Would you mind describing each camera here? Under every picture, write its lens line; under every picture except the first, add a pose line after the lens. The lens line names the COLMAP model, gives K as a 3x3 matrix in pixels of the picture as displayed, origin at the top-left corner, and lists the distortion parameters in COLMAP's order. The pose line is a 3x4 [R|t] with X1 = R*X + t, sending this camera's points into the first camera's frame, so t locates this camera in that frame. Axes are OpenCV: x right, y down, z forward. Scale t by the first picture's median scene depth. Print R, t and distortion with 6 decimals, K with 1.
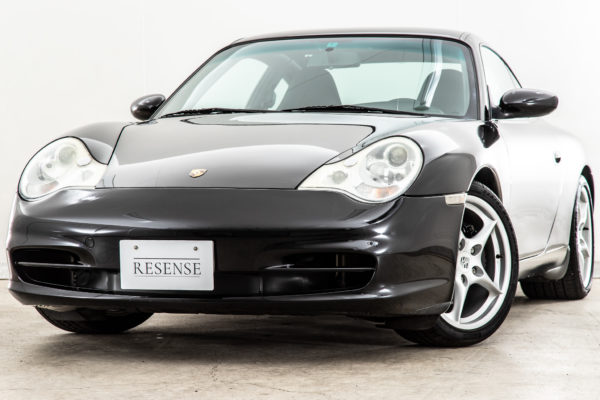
lens RADIAL K [[1875.5, 0, 301.7], [0, 1875.5, 204.6], [0, 0, 1]] dist [0.558334, 0.000000]
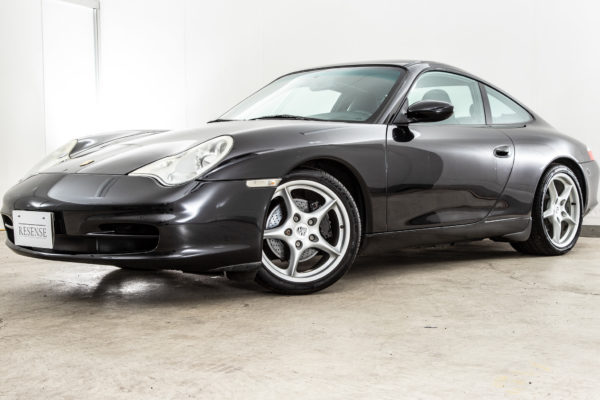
lens RADIAL K [[945.7, 0, 300.1], [0, 945.7, 198.4], [0, 0, 1]] dist [0.156748, 0.000000]
pose [[0.898461, 0.014637, -0.438809, 0.393925], [-0.006161, 0.999766, 0.020734, -0.006070], [0.439010, -0.015925, 0.898341, 0.427710]]
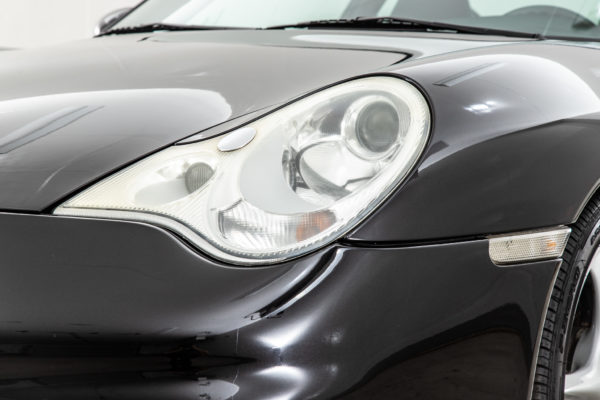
lens RADIAL K [[1503.4, 0, 311.0], [0, 1503.4, 169.9], [0, 0, 1]] dist [0.460627, 0.000000]
pose [[0.974390, 0.030443, -0.222794, 0.107136], [-0.027634, 0.999495, 0.015715, -0.021642], [0.223160, -0.009155, 0.974739, 0.702355]]
